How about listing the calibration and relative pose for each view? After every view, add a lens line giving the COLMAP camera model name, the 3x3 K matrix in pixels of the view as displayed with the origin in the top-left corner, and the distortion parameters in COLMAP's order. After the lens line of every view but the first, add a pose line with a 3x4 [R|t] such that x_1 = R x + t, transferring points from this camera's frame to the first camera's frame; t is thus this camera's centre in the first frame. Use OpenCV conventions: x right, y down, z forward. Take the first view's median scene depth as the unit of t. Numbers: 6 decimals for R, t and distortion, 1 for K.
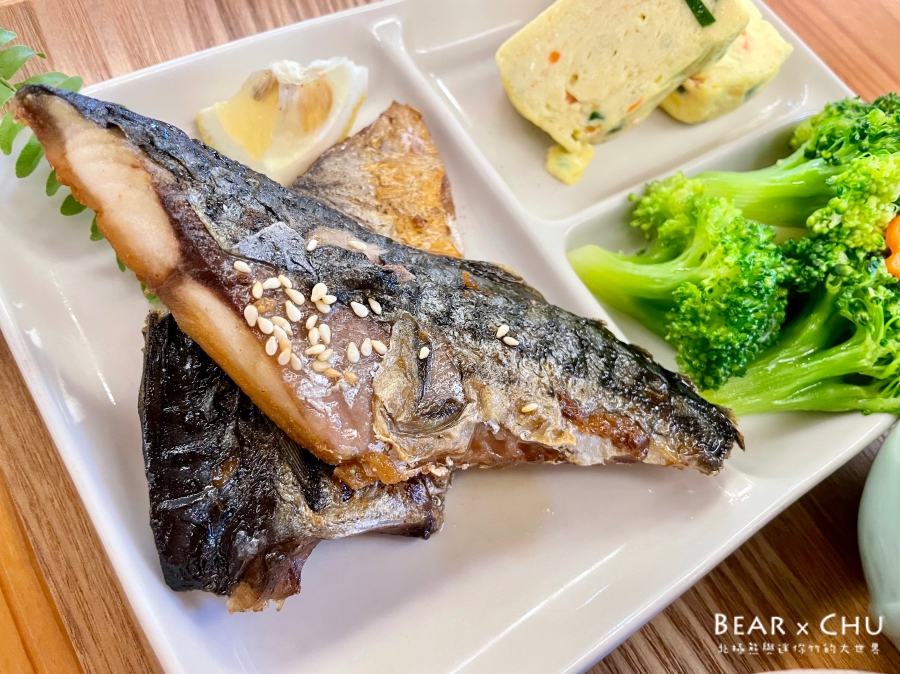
lens RADIAL K [[703.3, 0, 438.9], [0, 703.3, 338.4], [0, 0, 1]] dist [0.078677, -0.139818]
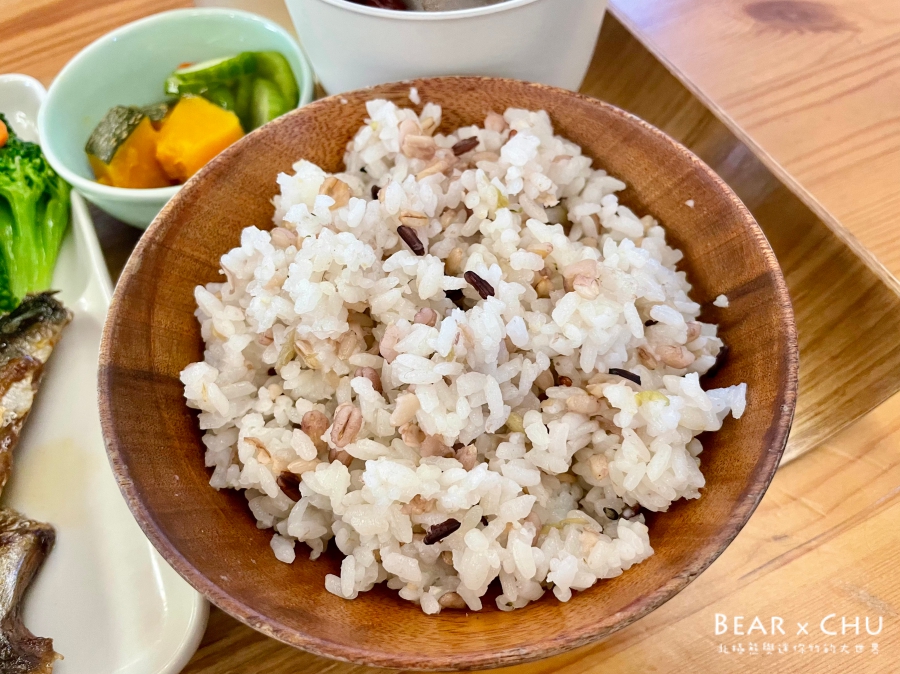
lens RADIAL K [[703.3, 0, 438.9], [0, 703.3, 338.4], [0, 0, 1]] dist [0.078677, -0.139818]
pose [[0.086737, -0.929195, 0.359269, -0.079970], [0.909331, 0.221150, 0.352434, 0.367783], [-0.406932, 0.296125, 0.864128, -0.453491]]
